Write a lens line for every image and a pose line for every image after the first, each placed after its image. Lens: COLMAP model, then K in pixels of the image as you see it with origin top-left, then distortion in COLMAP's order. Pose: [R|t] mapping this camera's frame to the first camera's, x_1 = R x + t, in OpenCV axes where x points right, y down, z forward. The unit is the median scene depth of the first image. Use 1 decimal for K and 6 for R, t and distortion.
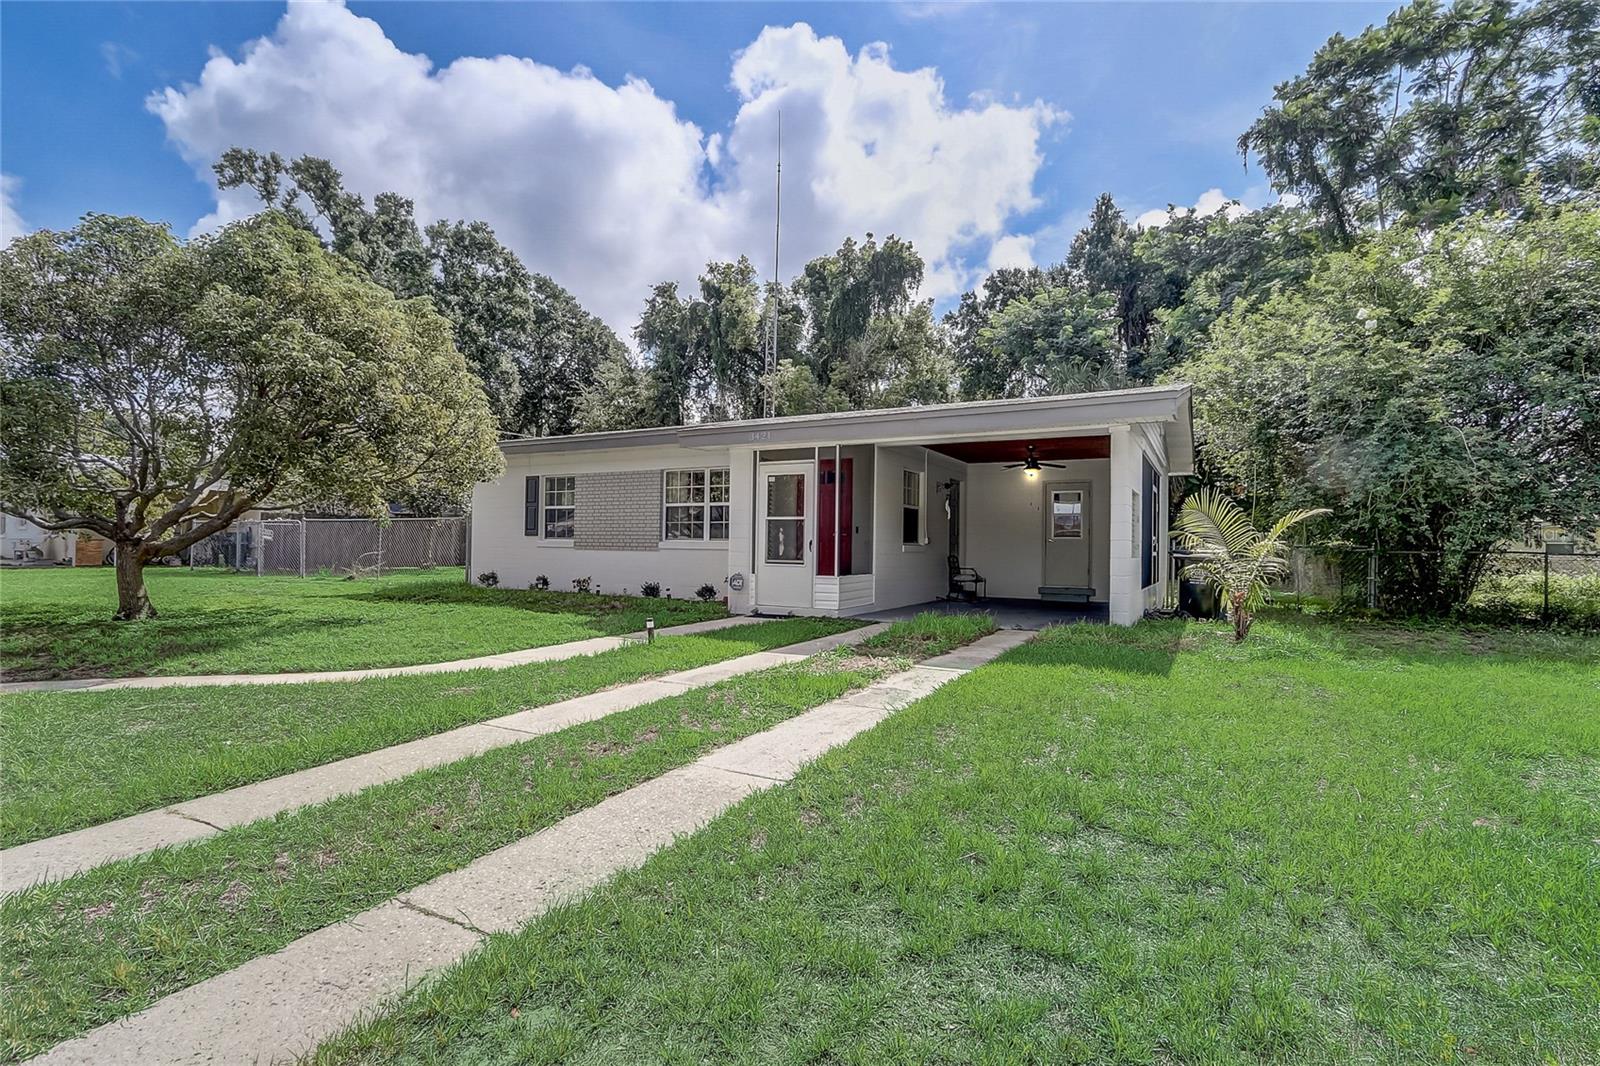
lens RADIAL K [[747.8, 0, 793.8], [0, 747.8, 535.6], [0, 0, 1]] dist [-0.001630, -0.000203]
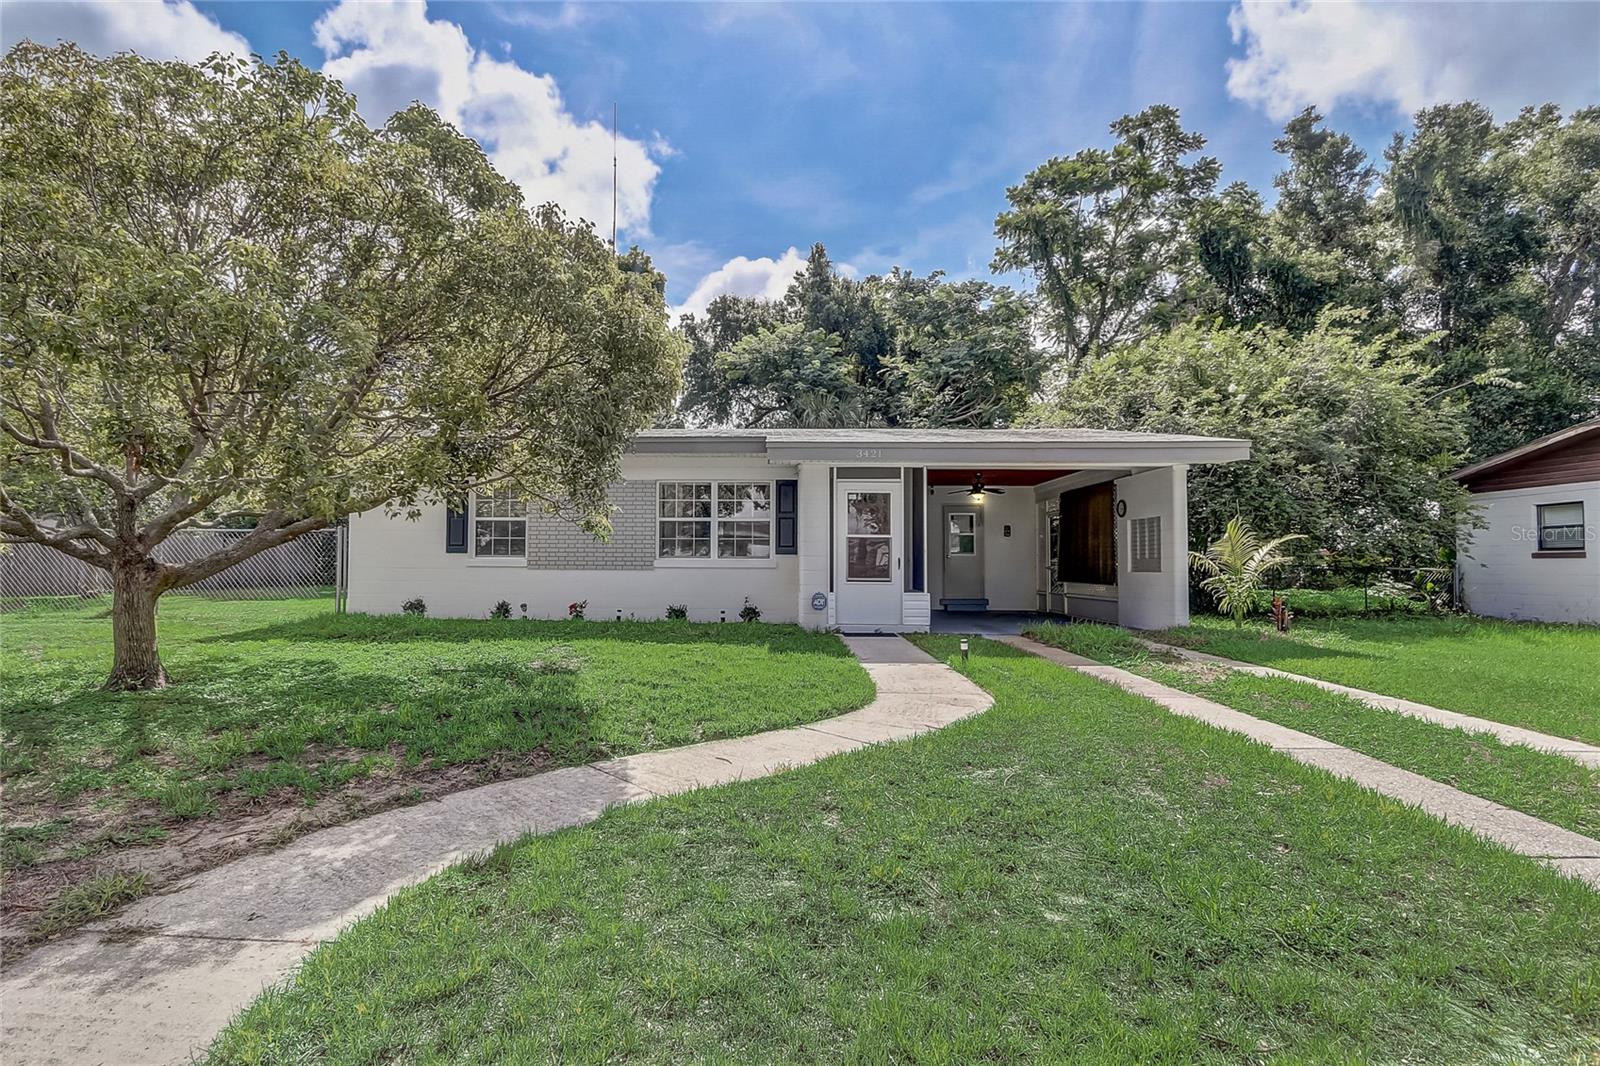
lens RADIAL K [[747.8, 0, 793.8], [0, 747.8, 535.6], [0, 0, 1]] dist [-0.001630, -0.000203]
pose [[0.896313, 0.009471, 0.443320, -0.436907], [-0.000493, 0.999793, -0.020362, -0.002842], [-0.443421, 0.018032, 0.896132, 0.118319]]
